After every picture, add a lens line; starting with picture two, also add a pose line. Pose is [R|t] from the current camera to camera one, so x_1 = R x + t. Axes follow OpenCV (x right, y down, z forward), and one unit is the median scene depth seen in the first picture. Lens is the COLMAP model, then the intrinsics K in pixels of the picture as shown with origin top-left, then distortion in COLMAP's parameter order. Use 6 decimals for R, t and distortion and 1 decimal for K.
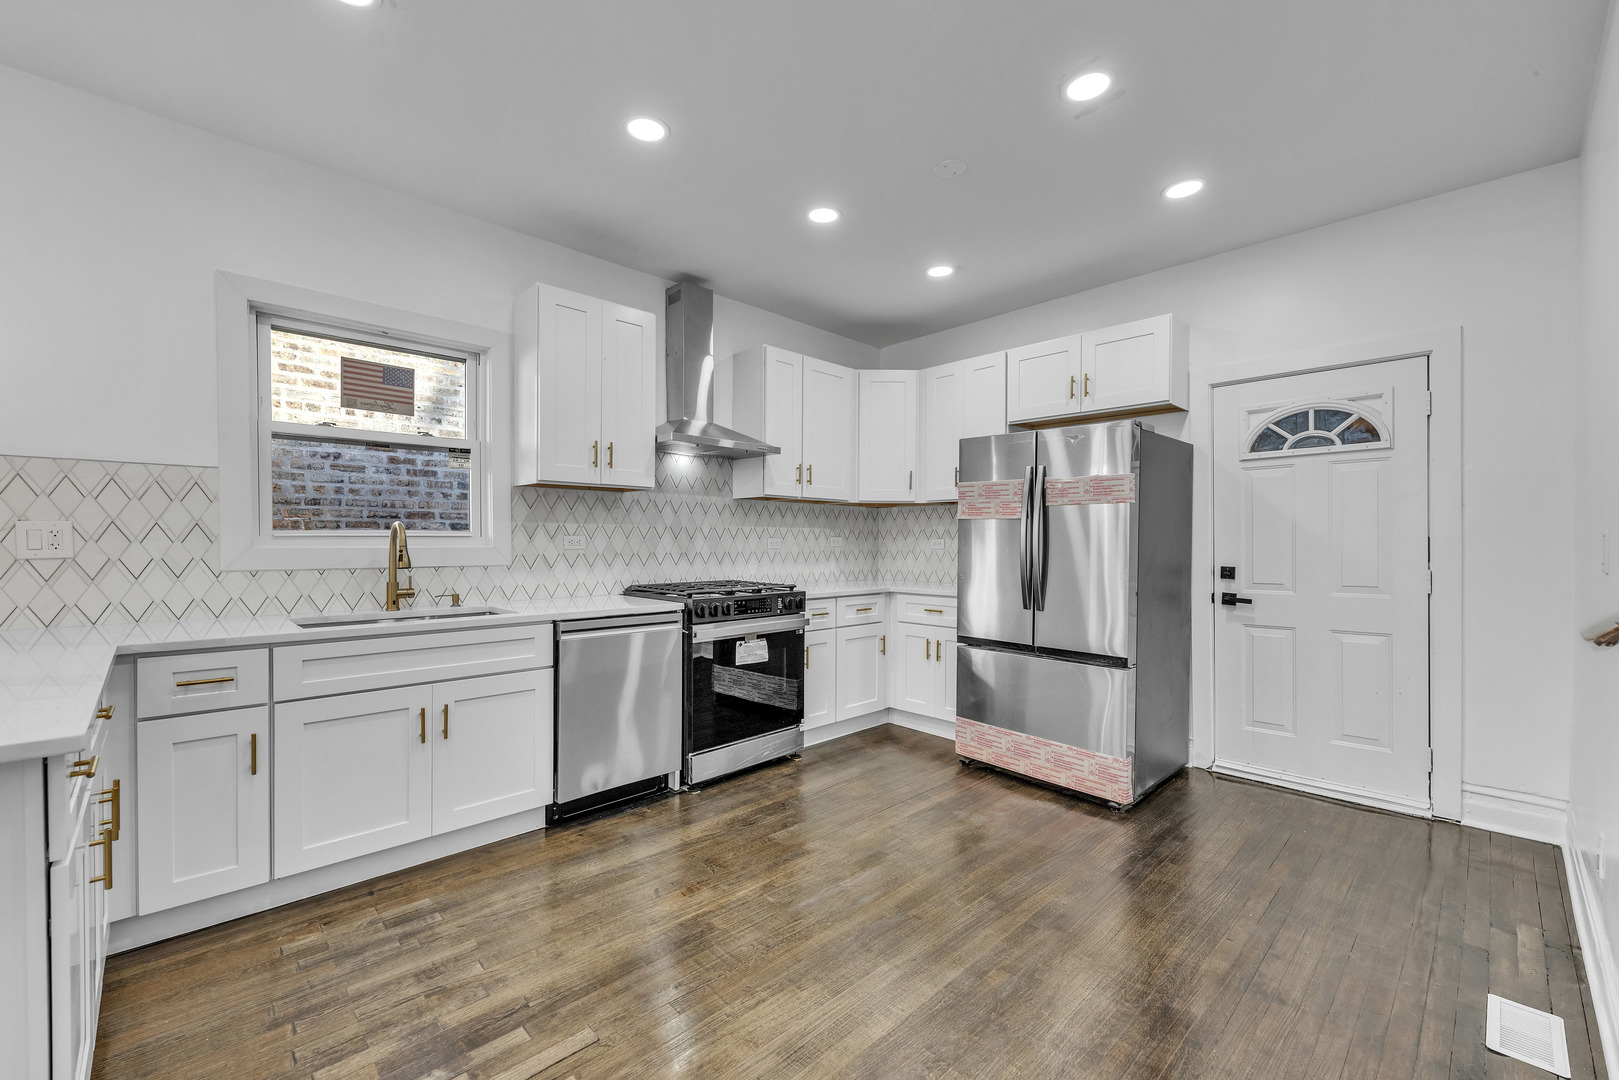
lens RADIAL K [[647.1, 0, 809.5], [0, 647.1, 534.4], [0, 0, 1]] dist [0.000003, -0.000004]
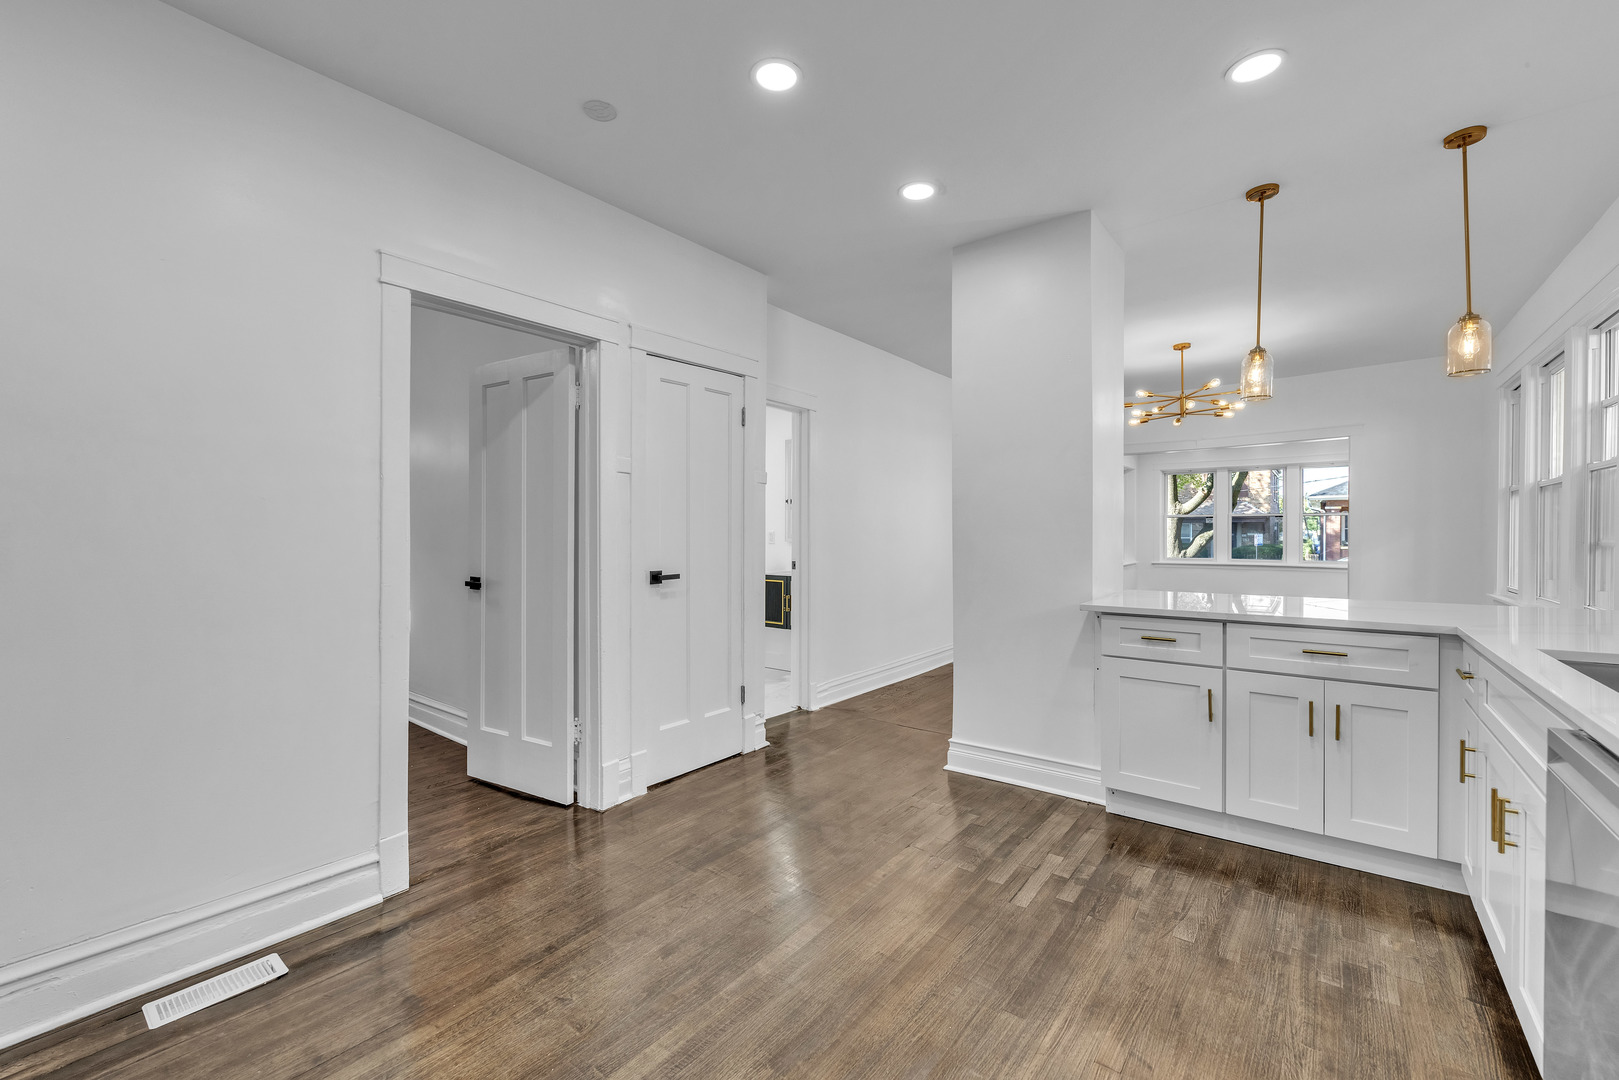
lens RADIAL K [[647.1, 0, 809.5], [0, 647.1, 534.4], [0, 0, 1]] dist [0.000003, -0.000004]
pose [[-0.989851, 0.001465, -0.142101, 0.256395], [0.002497, 0.999972, -0.007082, 0.012783], [0.142087, -0.007365, -0.989827, 2.067743]]
